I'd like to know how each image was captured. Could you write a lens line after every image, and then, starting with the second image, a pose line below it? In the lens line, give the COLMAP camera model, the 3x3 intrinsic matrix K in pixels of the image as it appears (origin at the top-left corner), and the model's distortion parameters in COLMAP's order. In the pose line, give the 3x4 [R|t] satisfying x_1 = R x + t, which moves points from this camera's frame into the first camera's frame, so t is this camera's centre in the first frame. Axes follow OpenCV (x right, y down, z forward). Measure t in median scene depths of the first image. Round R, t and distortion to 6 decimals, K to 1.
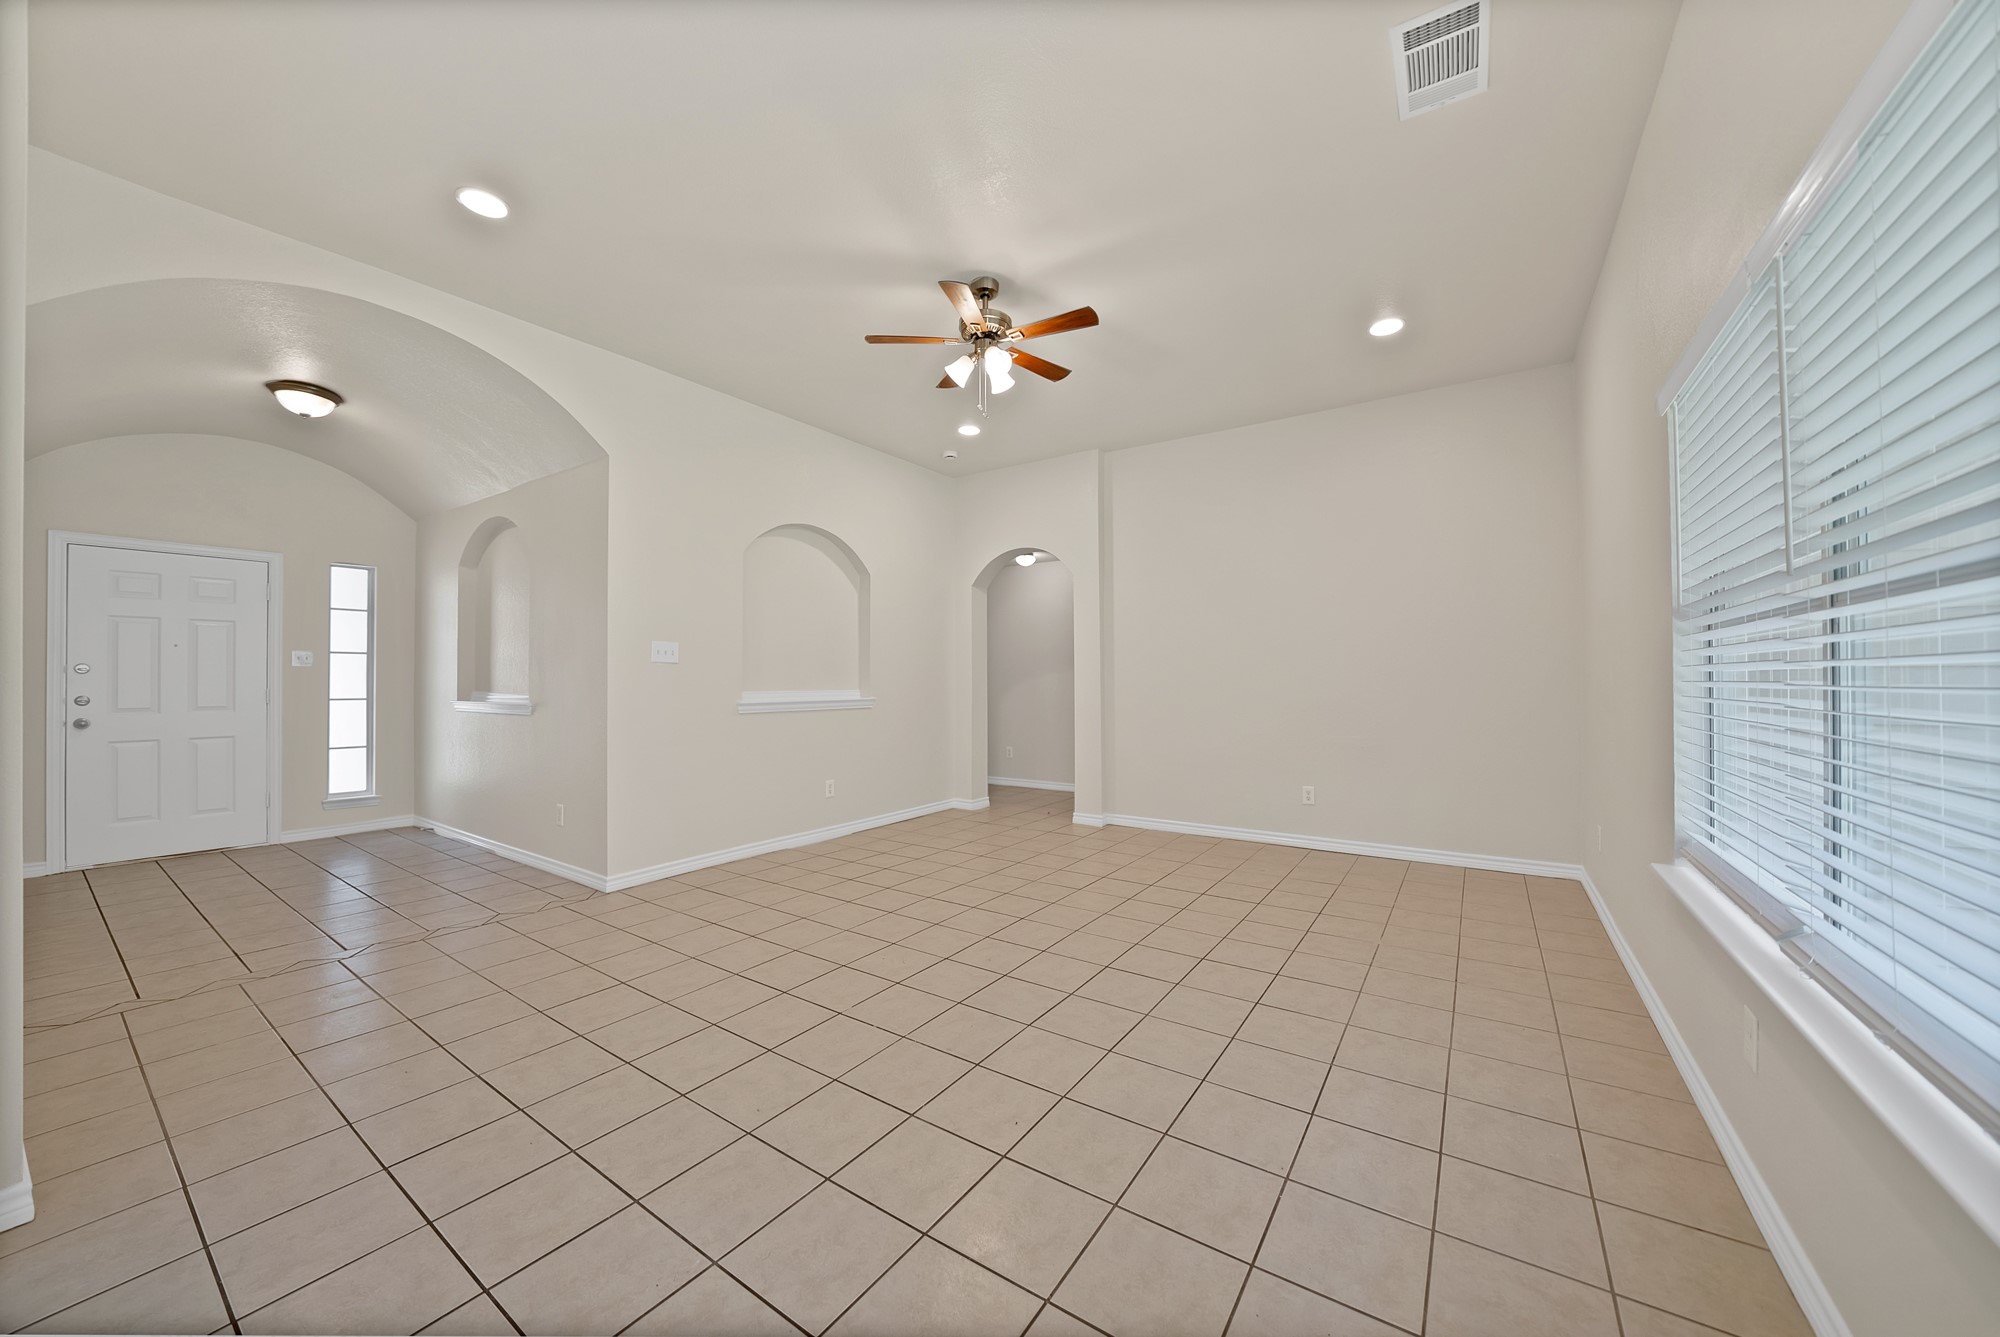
lens RADIAL K [[727.6, 0, 993.2], [0, 727.6, 677.6], [0, 0, 1]] dist [-0.015741, -0.001387]
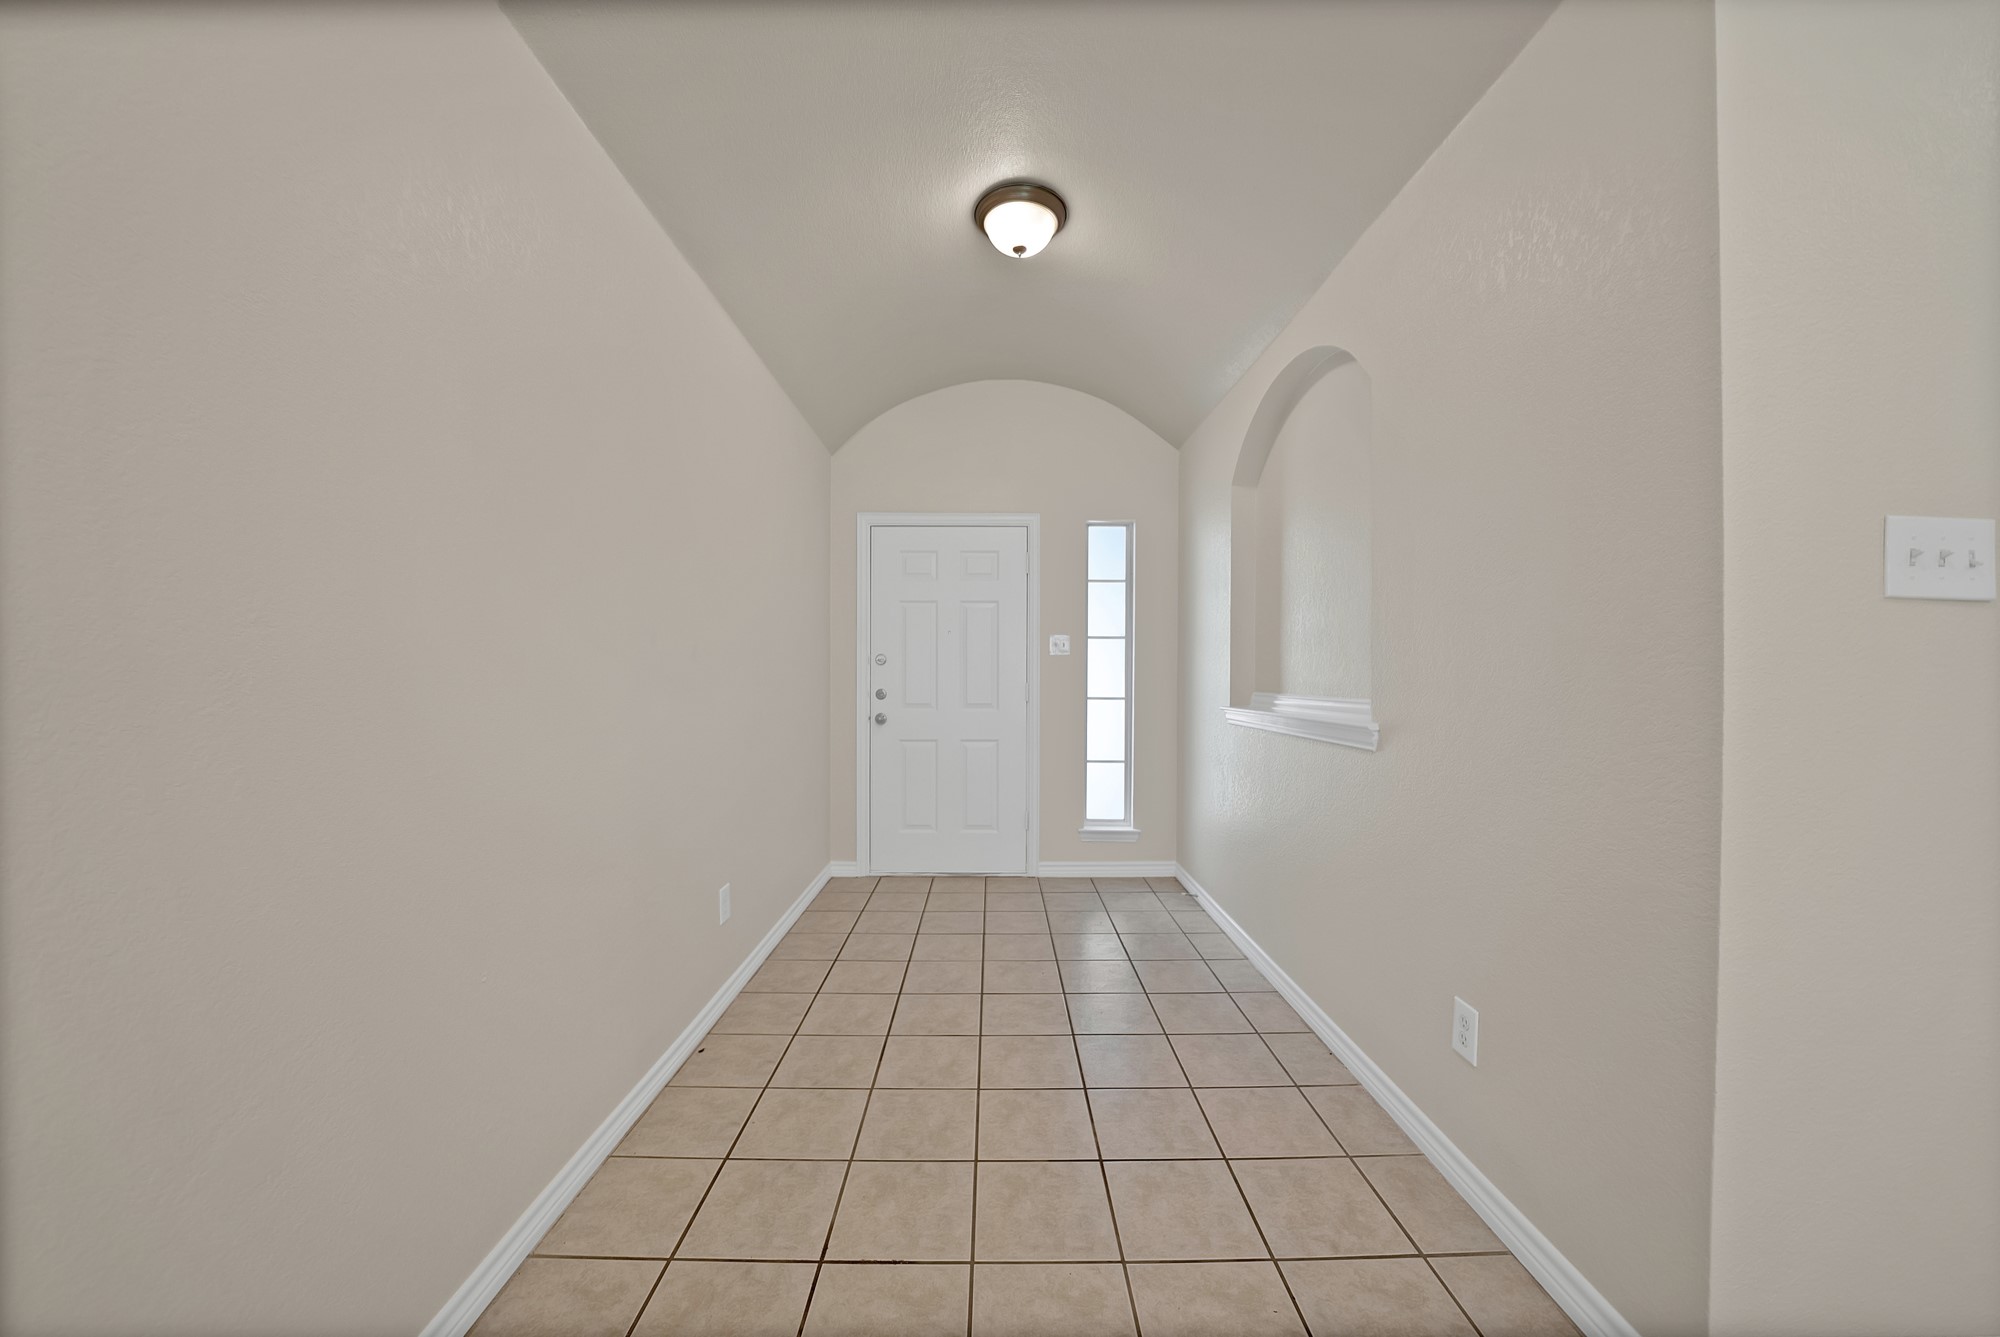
lens RADIAL K [[727.6, 0, 997.4], [0, 727.6, 679.6], [0, 0, 1]] dist [-0.015741, -0.001387]
pose [[0.585832, 0.007900, -0.810394, -0.357382], [-0.003756, 0.999968, 0.007033, 0.005366], [0.810424, -0.001076, 0.585843, 0.476427]]
